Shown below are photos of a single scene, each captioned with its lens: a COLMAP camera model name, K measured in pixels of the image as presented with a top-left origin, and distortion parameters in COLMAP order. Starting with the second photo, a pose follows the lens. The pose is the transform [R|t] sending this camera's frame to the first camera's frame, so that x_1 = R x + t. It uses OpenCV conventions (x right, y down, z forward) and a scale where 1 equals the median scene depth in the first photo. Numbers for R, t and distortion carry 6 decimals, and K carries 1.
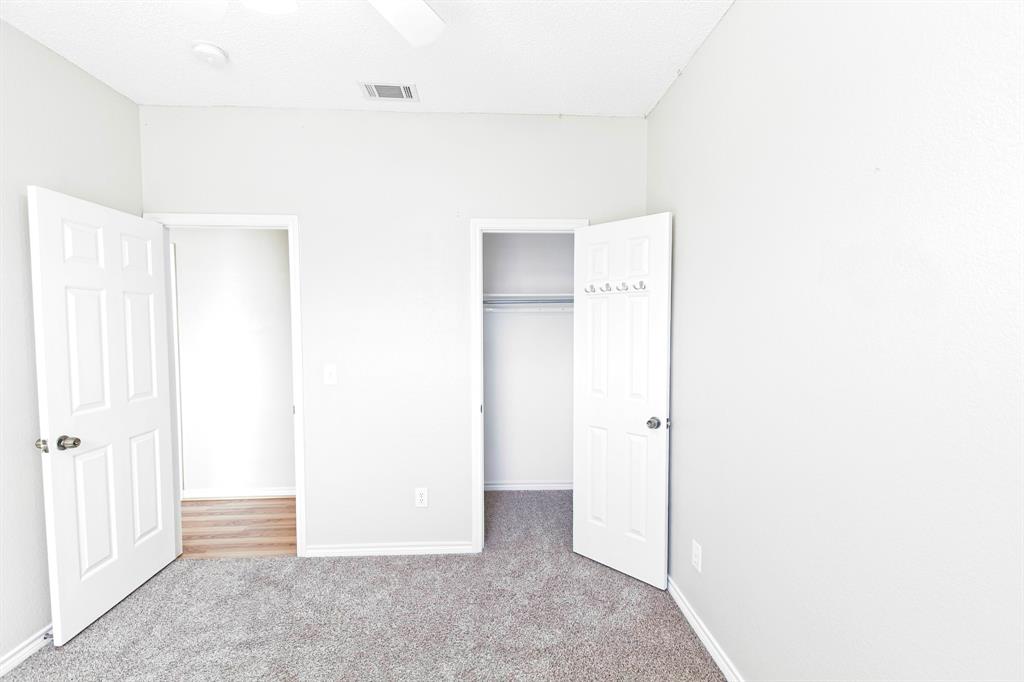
lens RADIAL K [[450.7, 0, 513.2], [0, 450.7, 343.0], [0, 0, 1]] dist [0.021167, -0.011375]
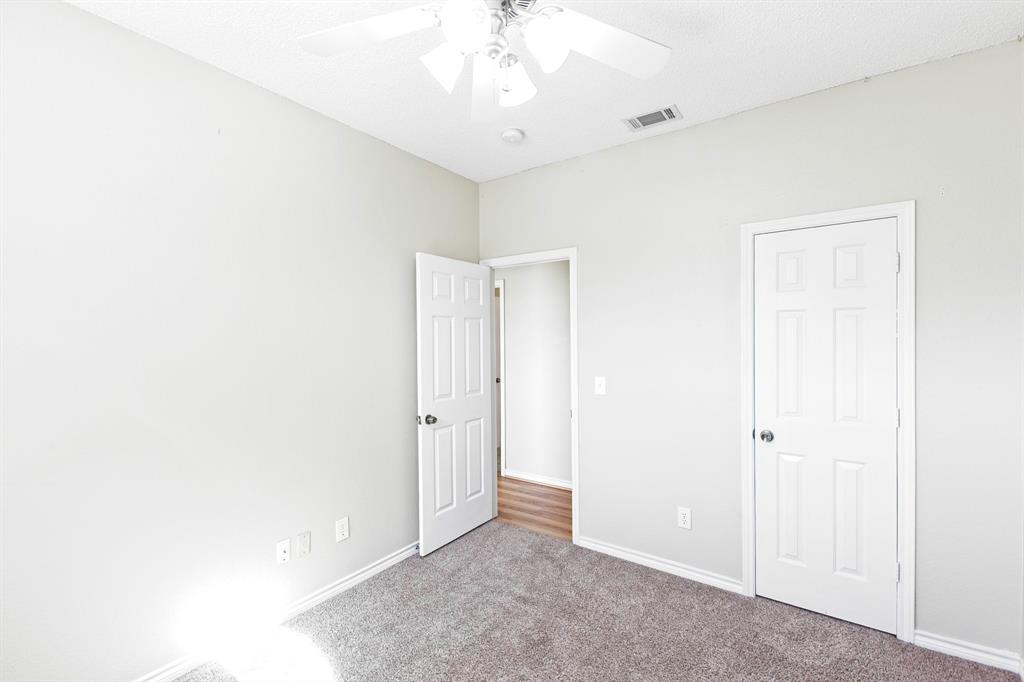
lens RADIAL K [[450.7, 0, 513.2], [0, 450.7, 343.0], [0, 0, 1]] dist [0.021167, -0.011375]
pose [[0.783828, 0.000906, -0.620977, 0.123050], [-0.022257, 0.999397, -0.026635, 0.000187], [0.620579, 0.034699, 0.783376, -0.003573]]
